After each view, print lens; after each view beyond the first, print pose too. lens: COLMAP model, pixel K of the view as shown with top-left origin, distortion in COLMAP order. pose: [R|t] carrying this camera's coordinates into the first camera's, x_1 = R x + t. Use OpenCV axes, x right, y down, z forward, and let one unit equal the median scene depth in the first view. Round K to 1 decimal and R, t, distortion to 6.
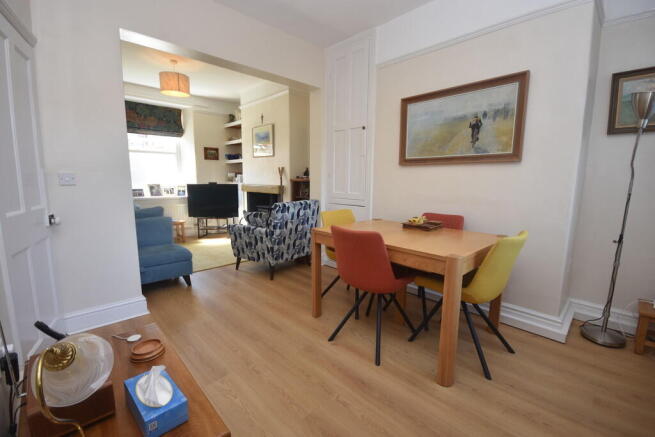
lens RADIAL K [[287.7, 0, 326.6], [0, 287.7, 218.4], [0, 0, 1]] dist [-0.017108, -0.003901]
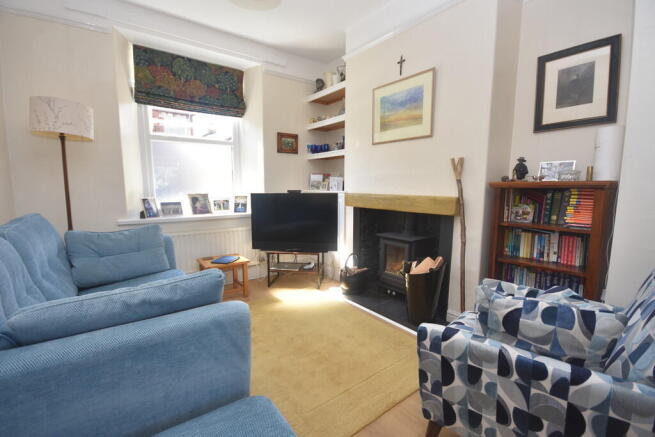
lens RADIAL K [[287.7, 0, 322.7], [0, 287.7, 215.2], [0, 0, 1]] dist [-0.017108, -0.003901]
pose [[0.990986, 0.006255, -0.133819, -0.267046], [-0.010346, 0.999500, -0.029895, -0.060235], [0.133565, 0.031010, 0.990555, 0.443650]]
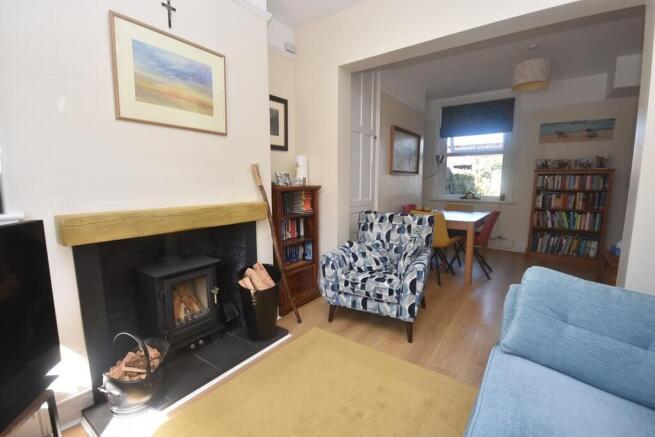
lens RADIAL K [[287.7, 0, 323.1], [0, 287.7, 218.5], [0, 0, 1]] dist [-0.017108, -0.003901]
pose [[-0.159254, -0.133902, 0.978115, -0.562465], [0.131390, 0.979071, 0.155425, -0.128020], [-0.978455, 0.153266, -0.138327, 0.831828]]
